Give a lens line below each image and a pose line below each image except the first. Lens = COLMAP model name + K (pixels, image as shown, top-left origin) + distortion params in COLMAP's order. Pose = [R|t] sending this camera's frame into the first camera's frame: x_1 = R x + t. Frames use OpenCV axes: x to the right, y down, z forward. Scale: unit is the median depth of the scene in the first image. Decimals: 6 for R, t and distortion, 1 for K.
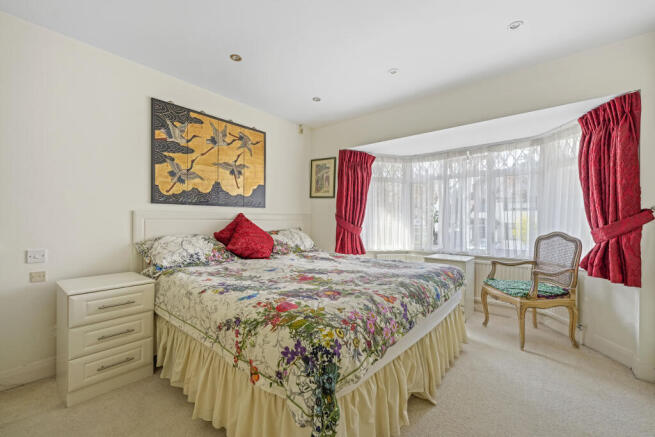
lens RADIAL K [[274.9, 0, 327.5], [0, 274.9, 218.5], [0, 0, 1]] dist [-0.014807, 0.000107]
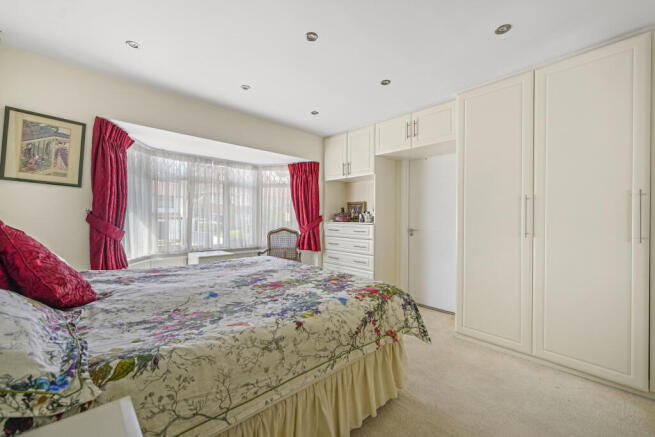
lens RADIAL K [[258.8, 0, 327.5], [0, 258.8, 218.5], [0, 0, 1]] dist [-0.000465, -0.000053]
pose [[0.122933, -0.002152, 0.992413, -0.745071], [-0.015941, 0.999864, 0.004143, -0.021319], [-0.992287, -0.016329, 0.122882, 0.534434]]
